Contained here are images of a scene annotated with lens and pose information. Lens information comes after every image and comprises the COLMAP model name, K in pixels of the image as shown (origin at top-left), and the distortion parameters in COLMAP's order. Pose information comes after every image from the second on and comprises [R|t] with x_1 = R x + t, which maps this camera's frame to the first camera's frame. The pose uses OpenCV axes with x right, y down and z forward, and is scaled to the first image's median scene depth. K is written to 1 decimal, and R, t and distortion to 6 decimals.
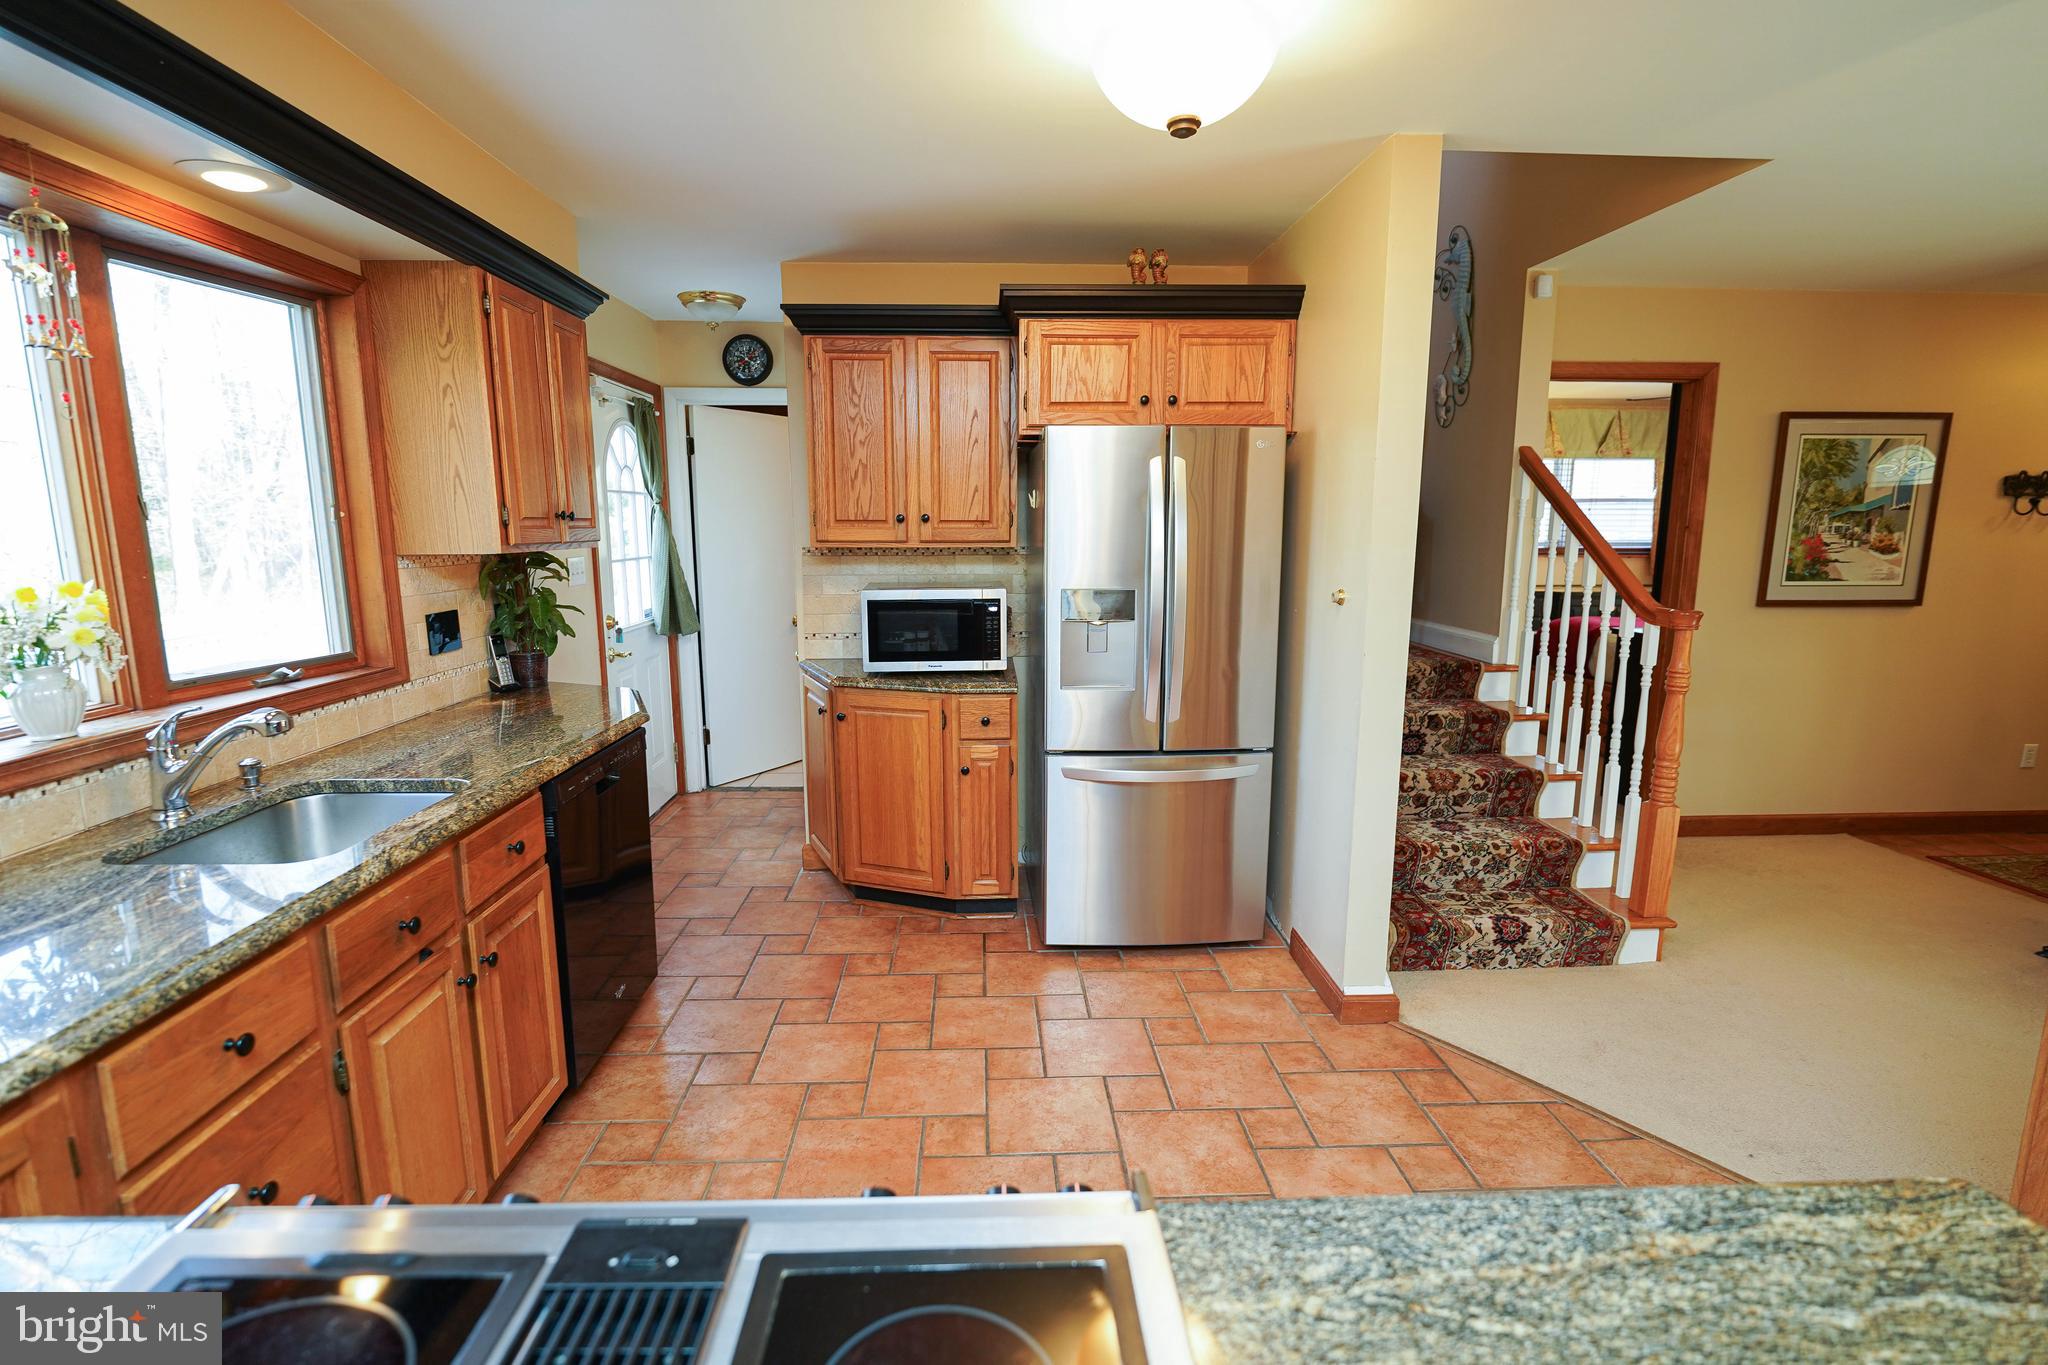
lens RADIAL K [[943.3, 0, 1020.5], [0, 943.3, 680.5], [0, 0, 1]] dist [-0.004204, -0.000103]
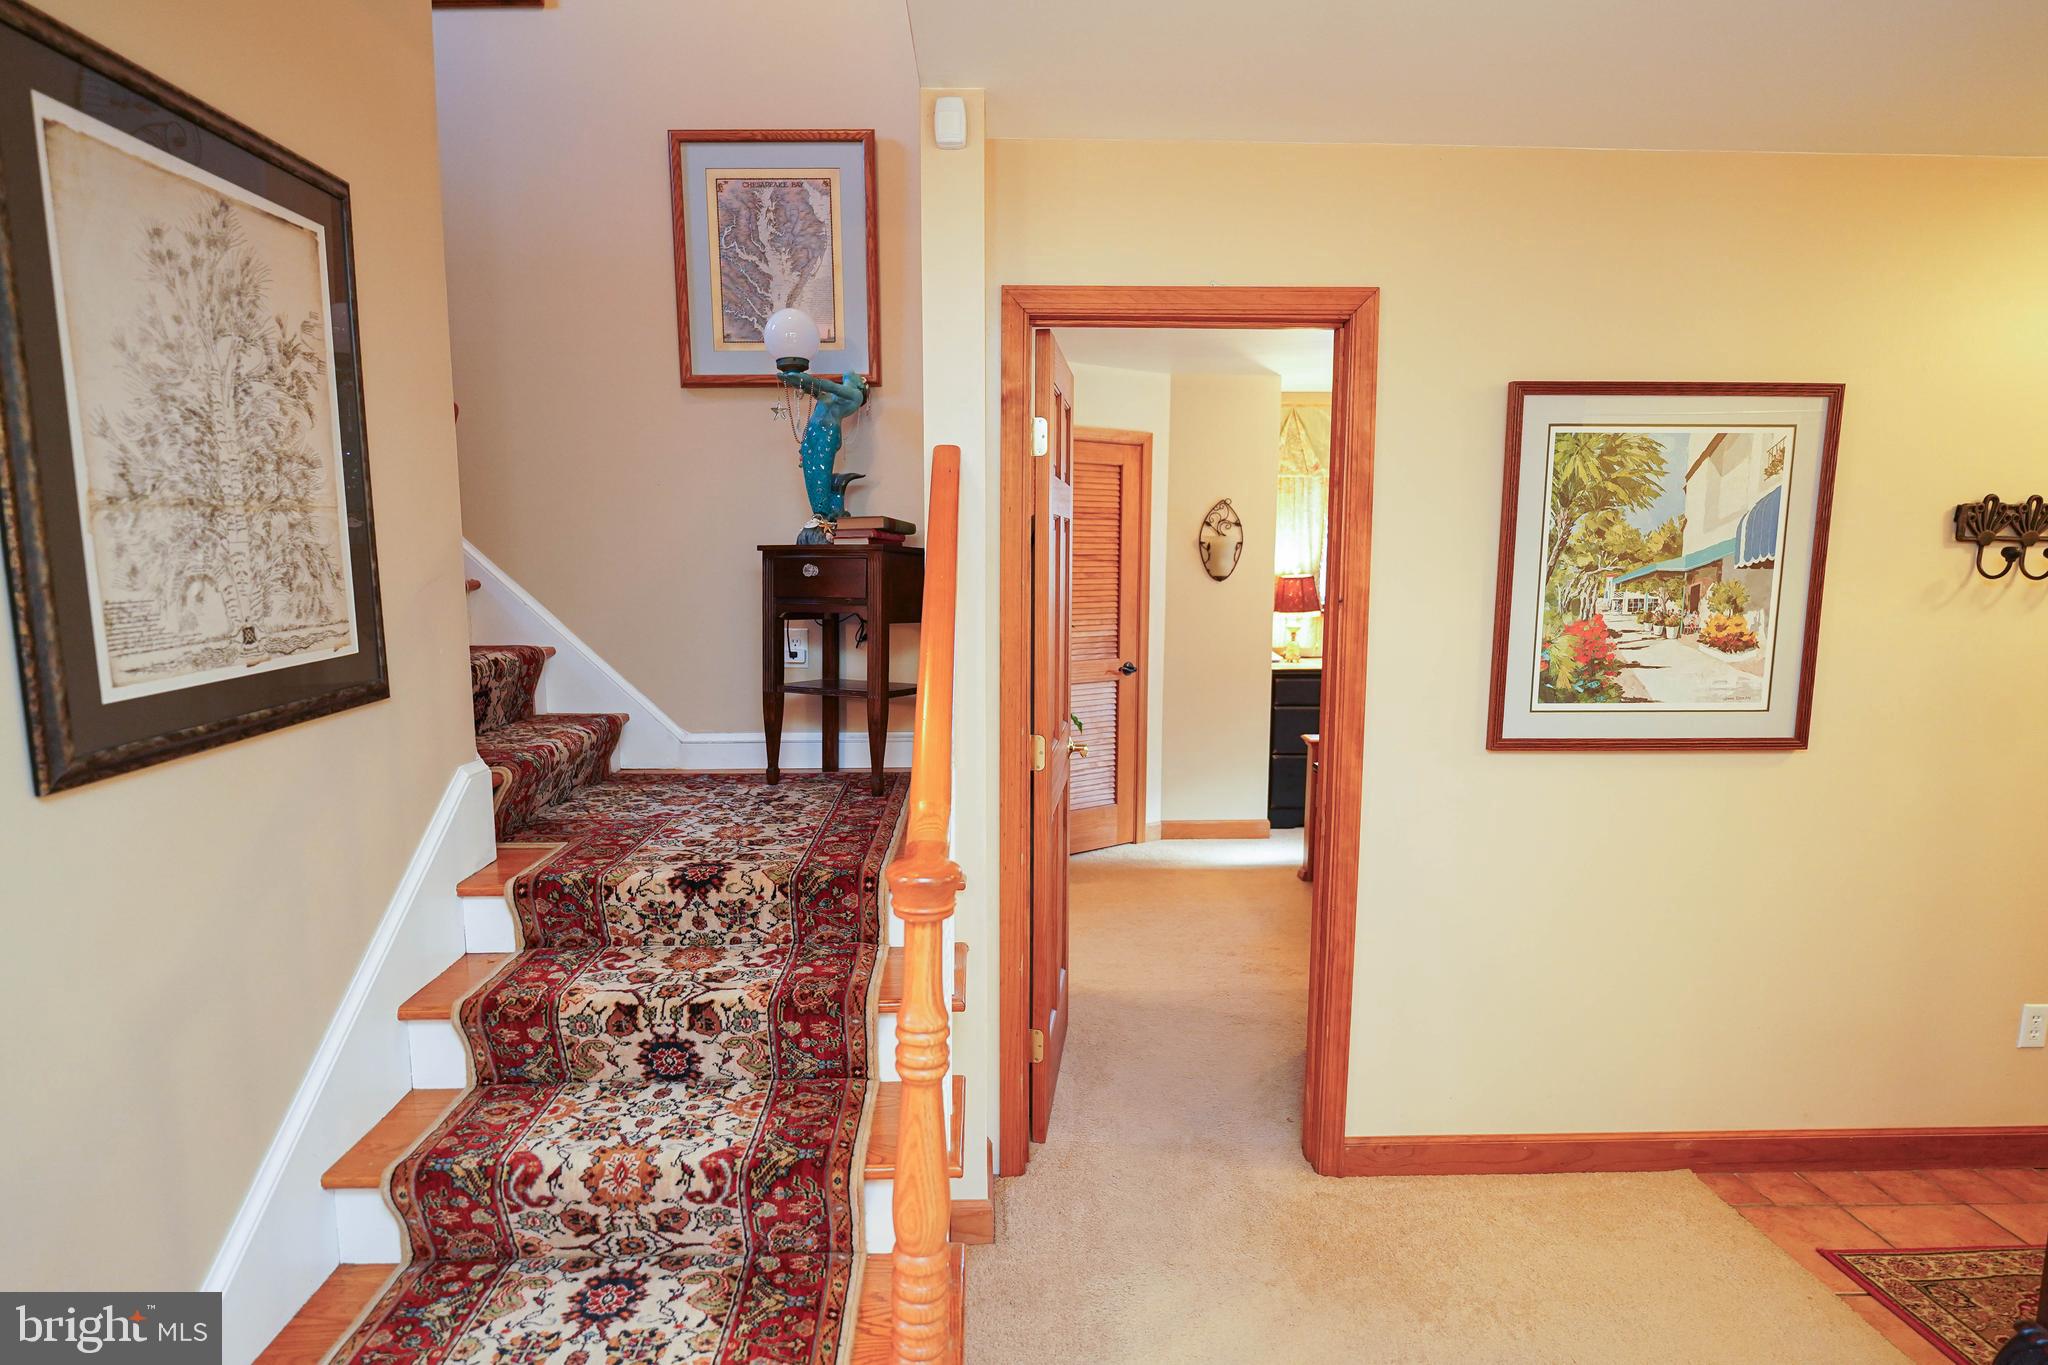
lens RADIAL K [[1058.3, 0, 1018.8], [0, 1058.3, 681.2], [0, 0, 1]] dist [-0.000231, -0.000131]
pose [[0.999920, 0.004876, -0.011686, 0.536702], [-0.005335, 0.999202, -0.039591, -0.093923], [0.011483, 0.039650, 0.999148, 0.411180]]
